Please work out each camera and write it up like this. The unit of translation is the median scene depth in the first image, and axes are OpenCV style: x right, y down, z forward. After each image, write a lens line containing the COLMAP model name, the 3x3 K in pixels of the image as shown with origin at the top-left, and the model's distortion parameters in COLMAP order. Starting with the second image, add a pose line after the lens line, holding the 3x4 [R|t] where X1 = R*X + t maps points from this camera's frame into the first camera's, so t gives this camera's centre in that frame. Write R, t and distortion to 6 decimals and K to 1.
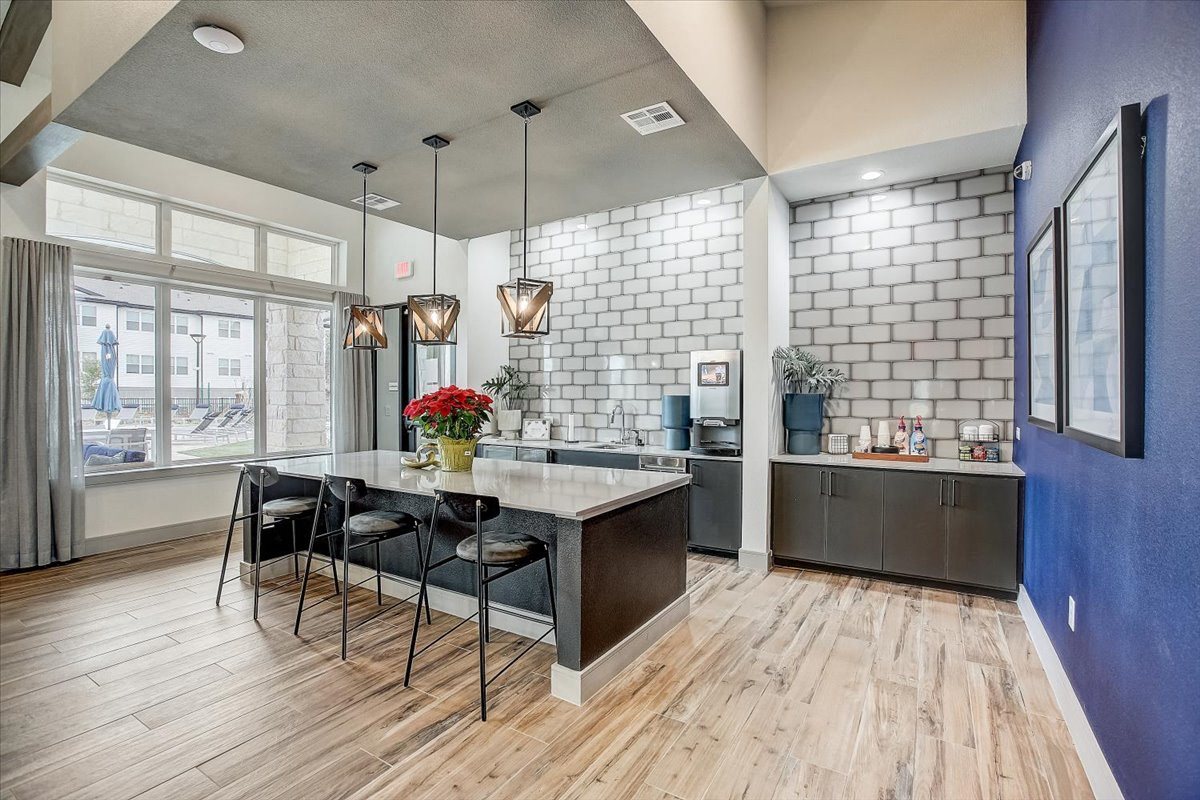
lens RADIAL K [[543.2, 0, 600.0], [0, 543.2, 400.0], [0, 0, 1]] dist [-0.055174, 0.019511]
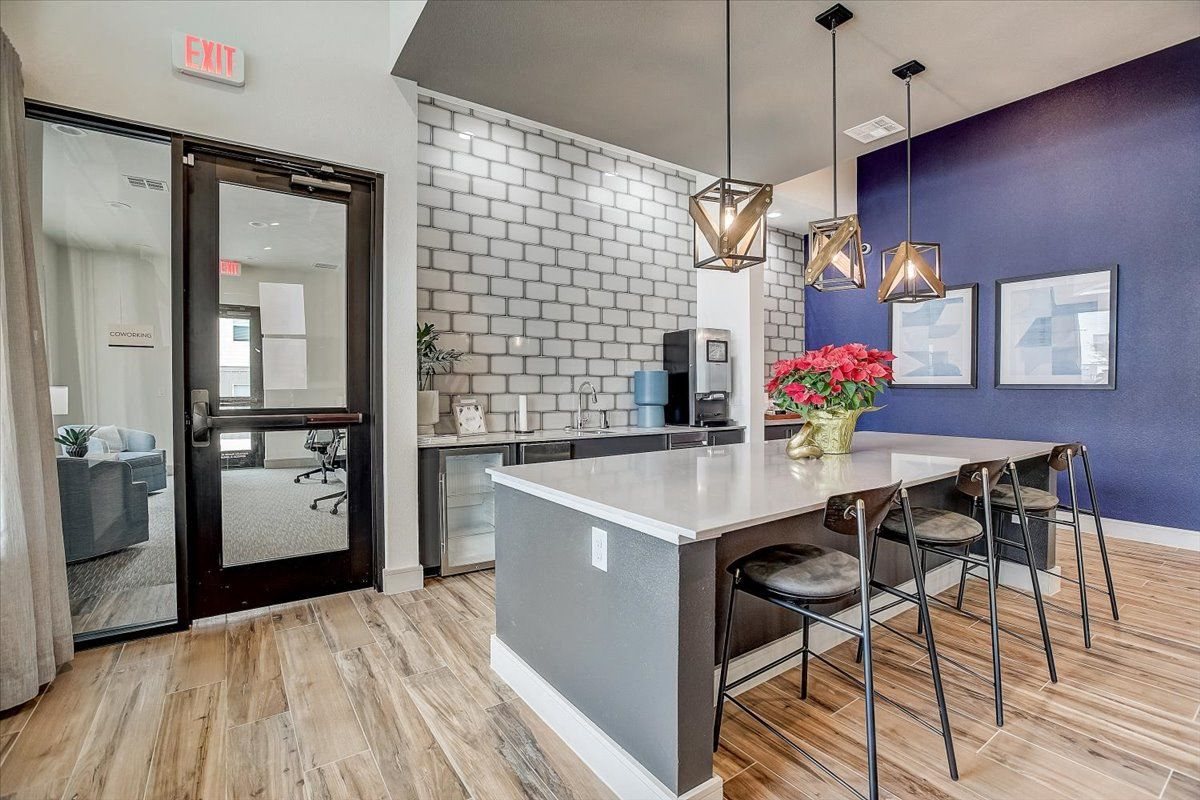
lens RADIAL K [[543.2, 0, 600.0], [0, 543.2, 400.0], [0, 0, 1]] dist [-0.055174, 0.019511]
pose [[0.400766, -0.016065, 0.916040, -0.962005], [0.014865, 0.999829, 0.011031, 0.037264], [-0.916060, 0.009196, 0.400936, 0.864014]]
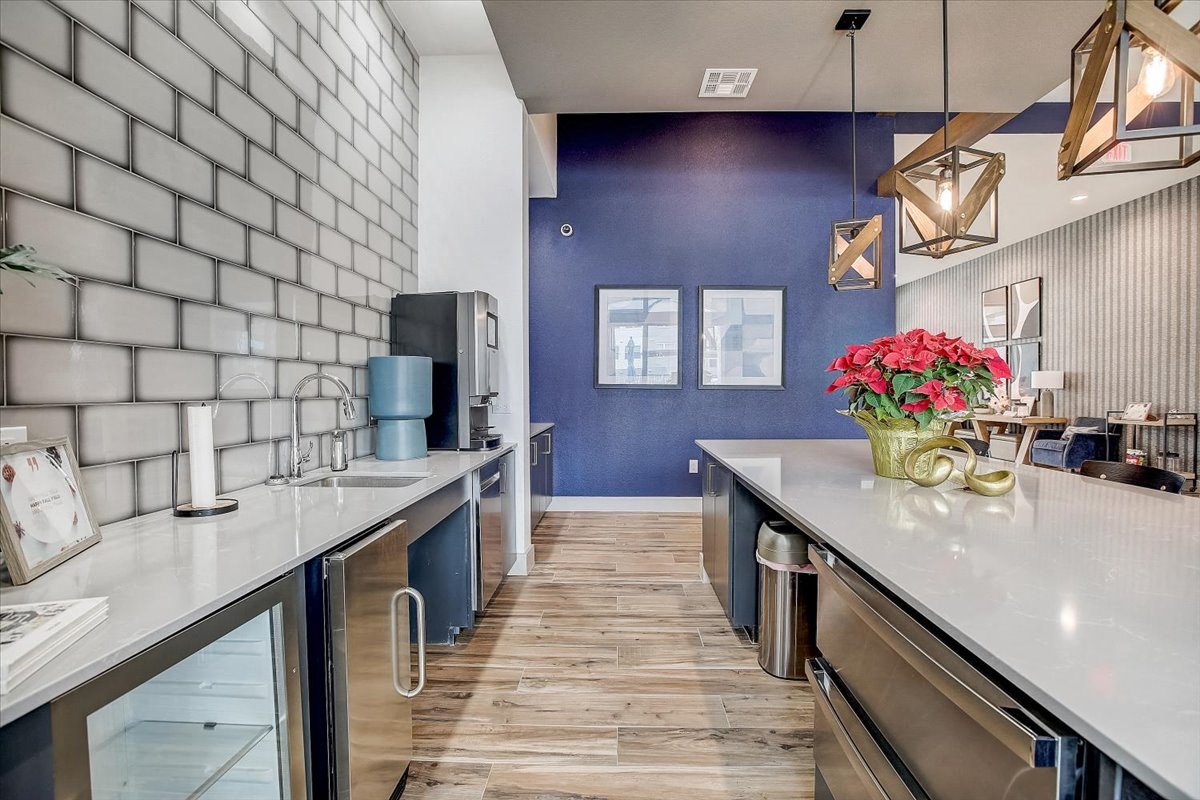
lens RADIAL K [[543.2, 0, 600.0], [0, 543.2, 400.0], [0, 0, 1]] dist [-0.055174, 0.019511]
pose [[-0.483329, -0.013932, 0.875328, -0.522389], [0.015877, 0.999569, 0.024676, 0.028640], [-0.875295, 0.025824, -0.482899, 1.344345]]
